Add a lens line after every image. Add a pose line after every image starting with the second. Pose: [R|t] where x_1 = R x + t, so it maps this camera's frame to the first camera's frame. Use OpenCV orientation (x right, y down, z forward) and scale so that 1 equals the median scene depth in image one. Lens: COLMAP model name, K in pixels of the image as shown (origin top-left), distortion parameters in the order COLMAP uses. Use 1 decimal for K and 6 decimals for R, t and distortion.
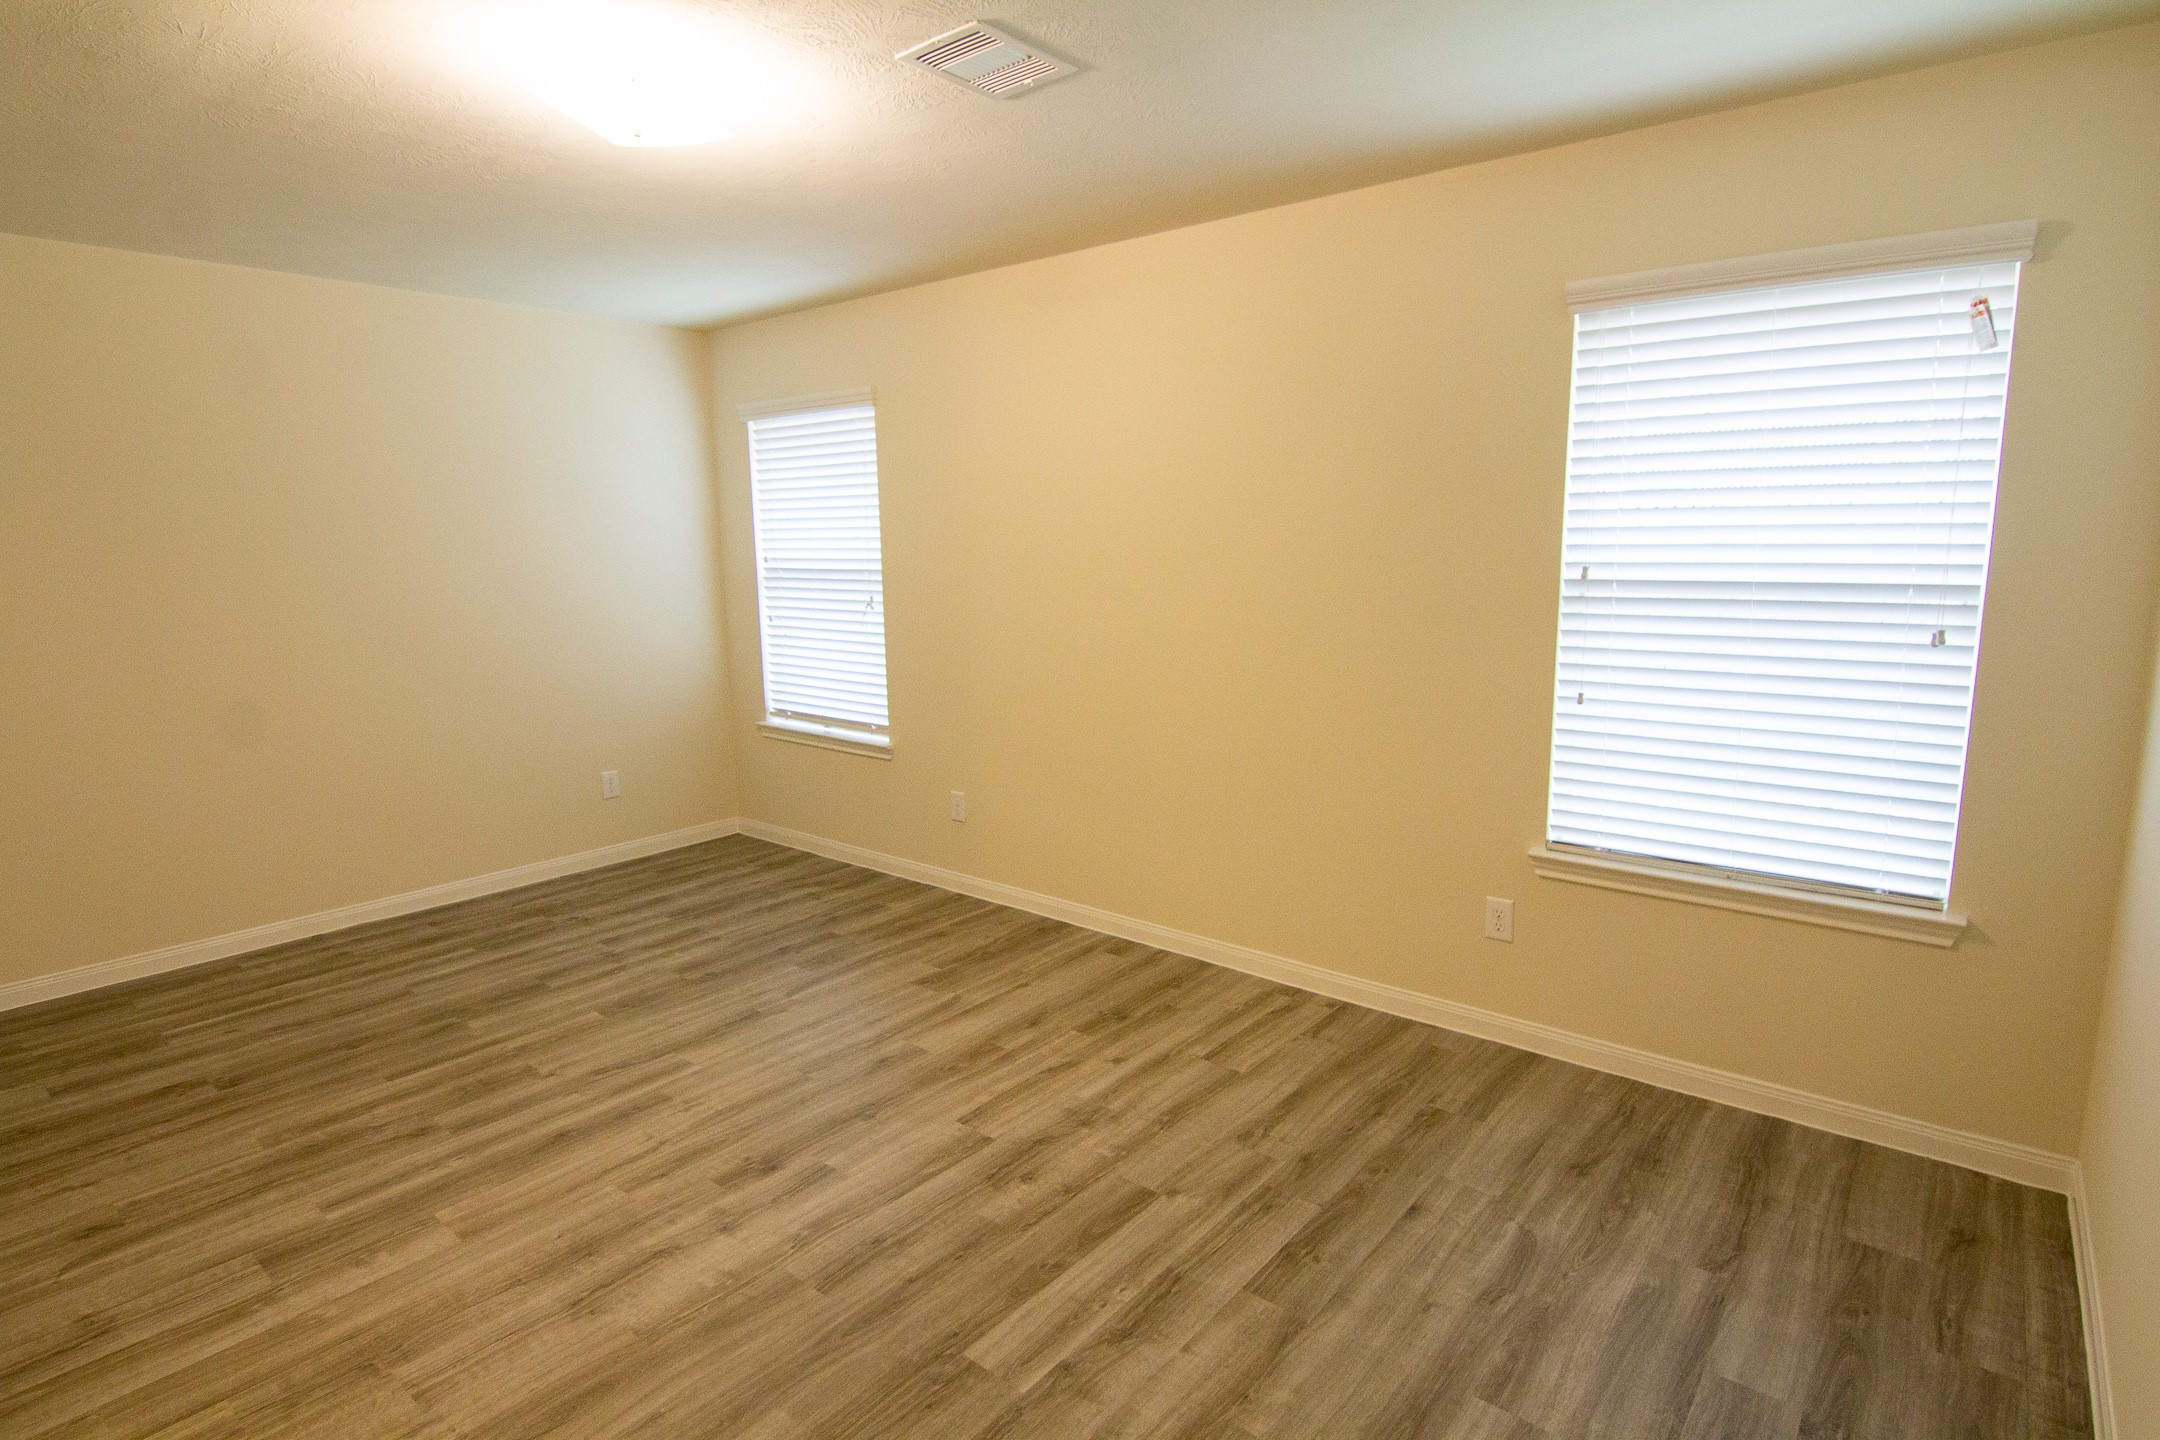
lens RADIAL K [[1124.1, 0, 1092.5], [0, 1124.1, 728.2], [0, 0, 1]] dist [-0.001462, -0.013812]
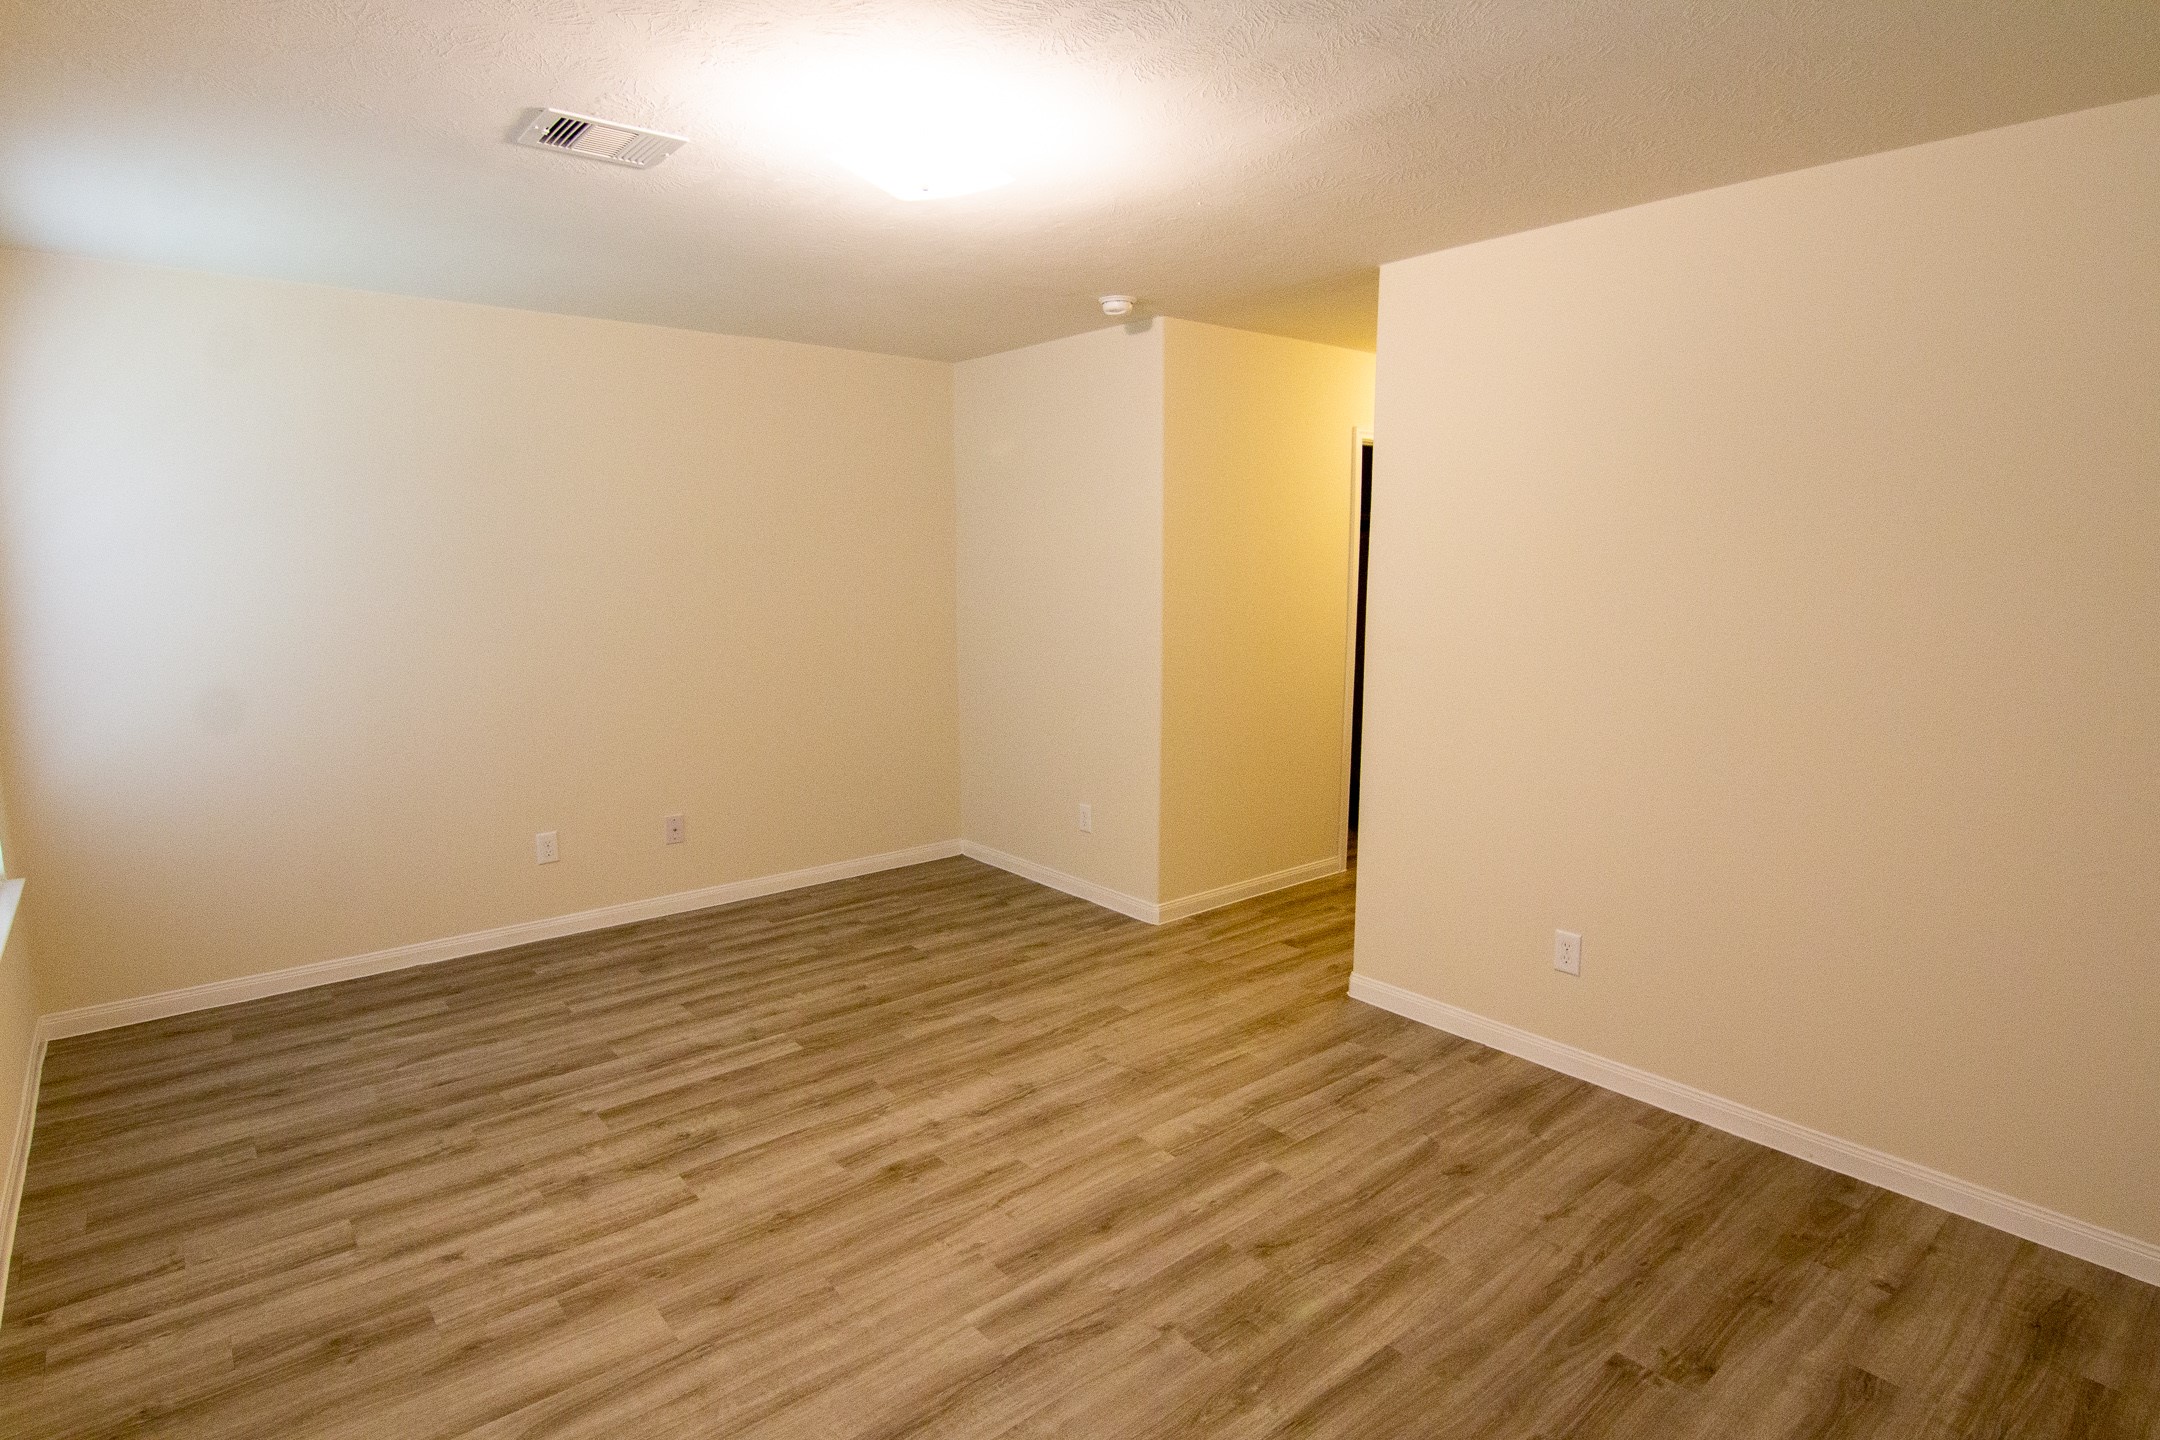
lens RADIAL K [[1124.1, 0, 1092.5], [0, 1124.1, 728.2], [0, 0, 1]] dist [-0.001462, -0.013812]
pose [[-0.983553, -0.017213, 0.179799, -0.583830], [0.040426, 0.949217, 0.312013, -0.296354], [-0.176039, 0.314150, -0.932910, 1.624996]]
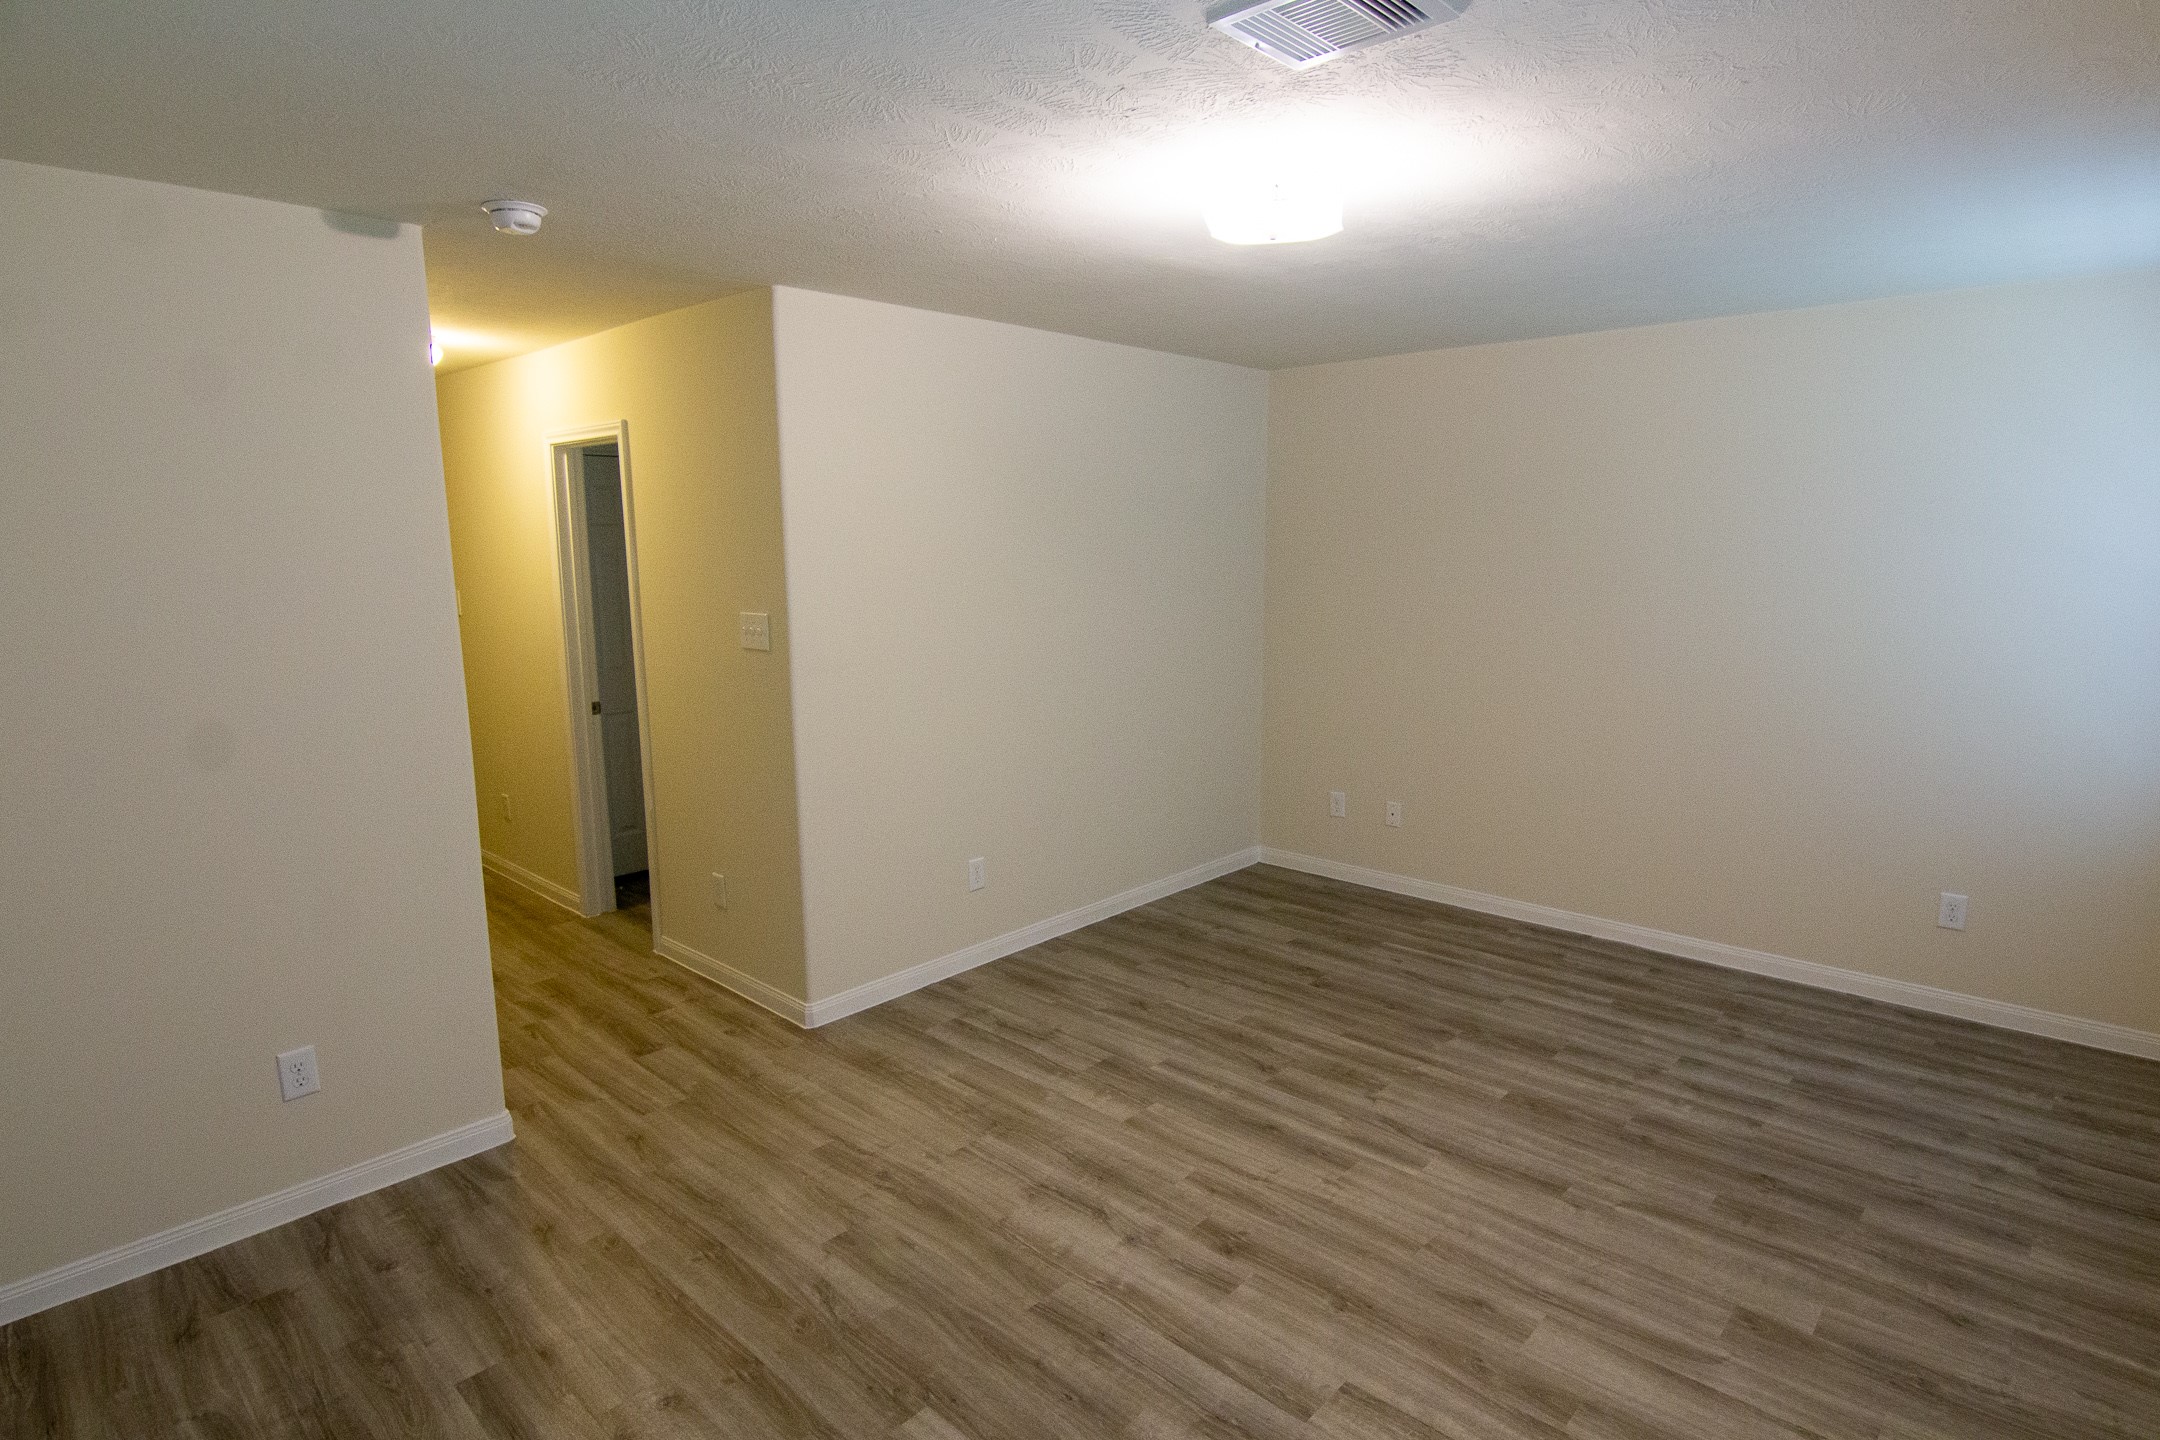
lens RADIAL K [[1124.1, 0, 1092.5], [0, 1124.1, 728.2], [0, 0, 1]] dist [-0.001462, -0.013812]
pose [[-0.064492, 0.181717, -0.981234, 0.557058], [-0.156750, 0.969230, 0.189797, -0.210202], [0.985530, 0.166049, -0.034023, 0.739648]]
